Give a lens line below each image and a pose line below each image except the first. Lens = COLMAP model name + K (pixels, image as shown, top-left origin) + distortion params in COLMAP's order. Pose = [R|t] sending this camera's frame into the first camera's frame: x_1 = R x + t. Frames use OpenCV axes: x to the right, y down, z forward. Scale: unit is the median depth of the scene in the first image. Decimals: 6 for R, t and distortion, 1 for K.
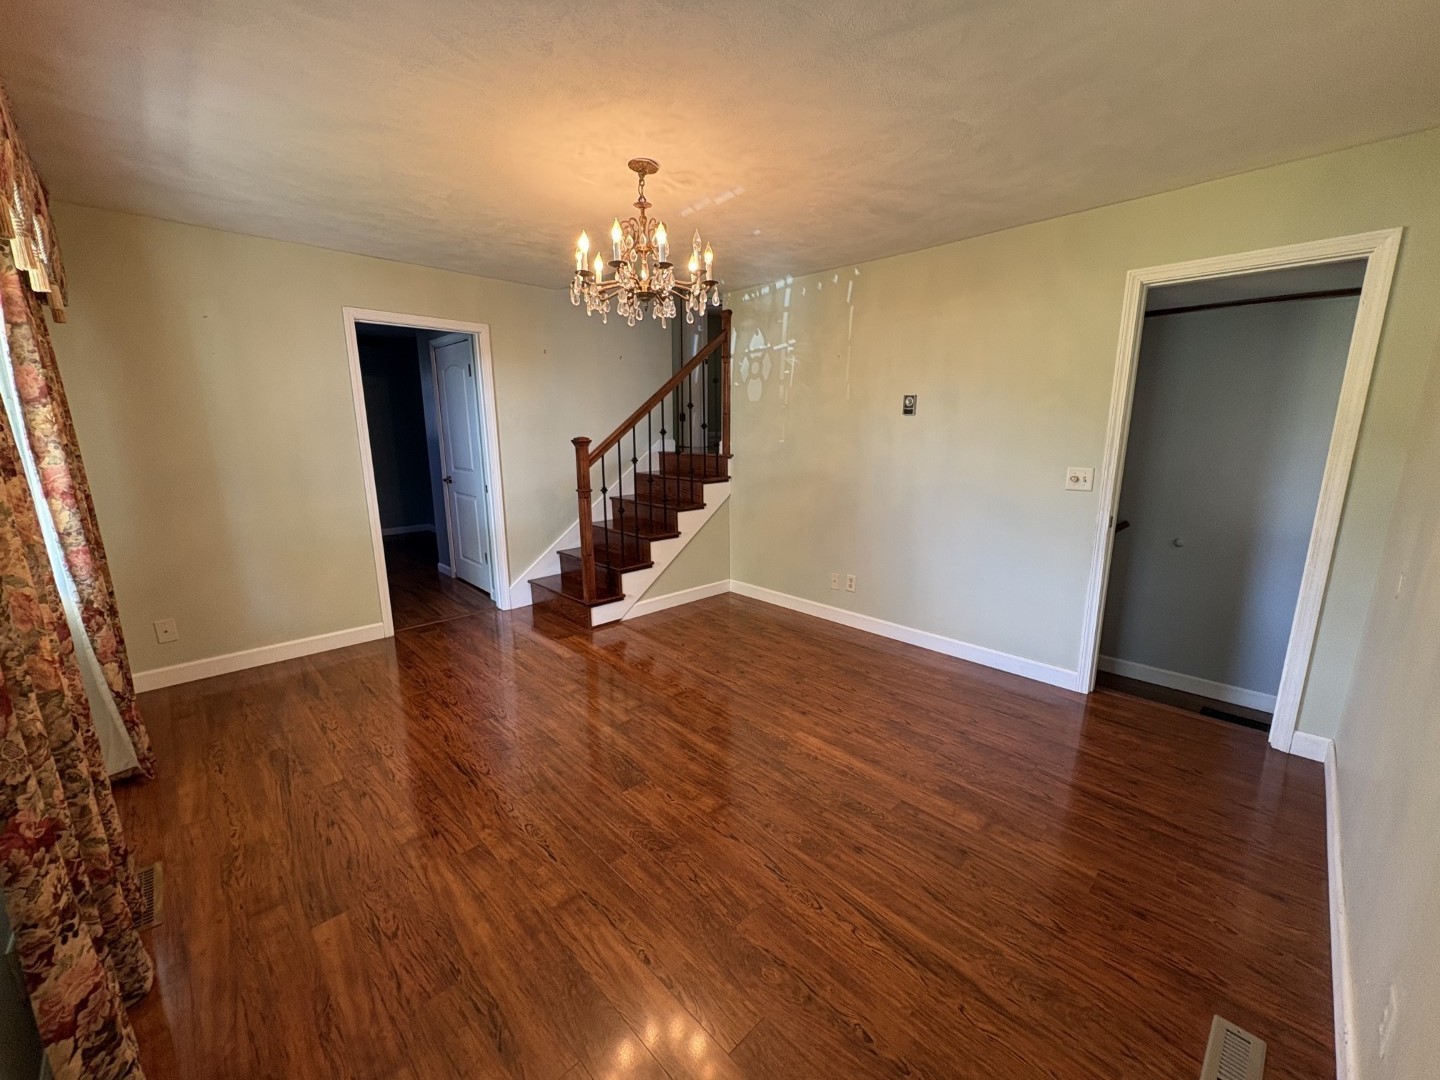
lens RADIAL K [[567.7, 0, 727.9], [0, 567.7, 537.8], [0, 0, 1]] dist [0.003565, 0.000498]
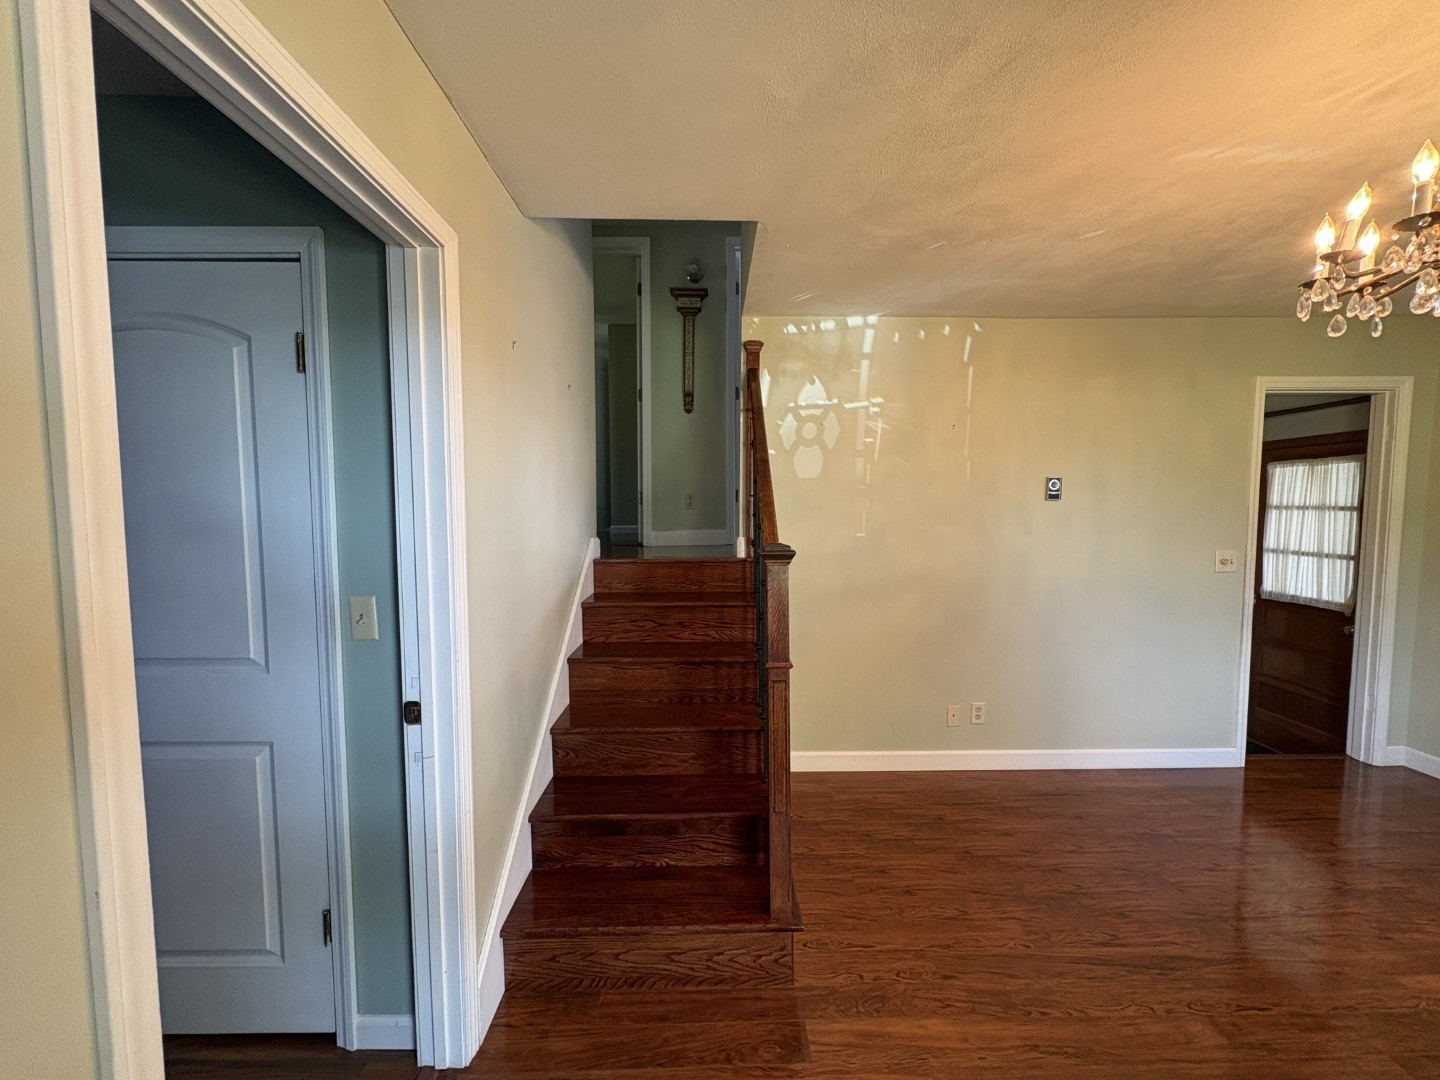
lens RADIAL K [[567.7, 0, 719.8], [0, 567.7, 542.3], [0, 0, 1]] dist [0.003565, 0.000498]
pose [[0.690860, -0.046896, 0.721466, -0.563224], [0.144971, 0.986613, -0.074691, -0.139987], [-0.708304, 0.156193, 0.688410, 0.669854]]
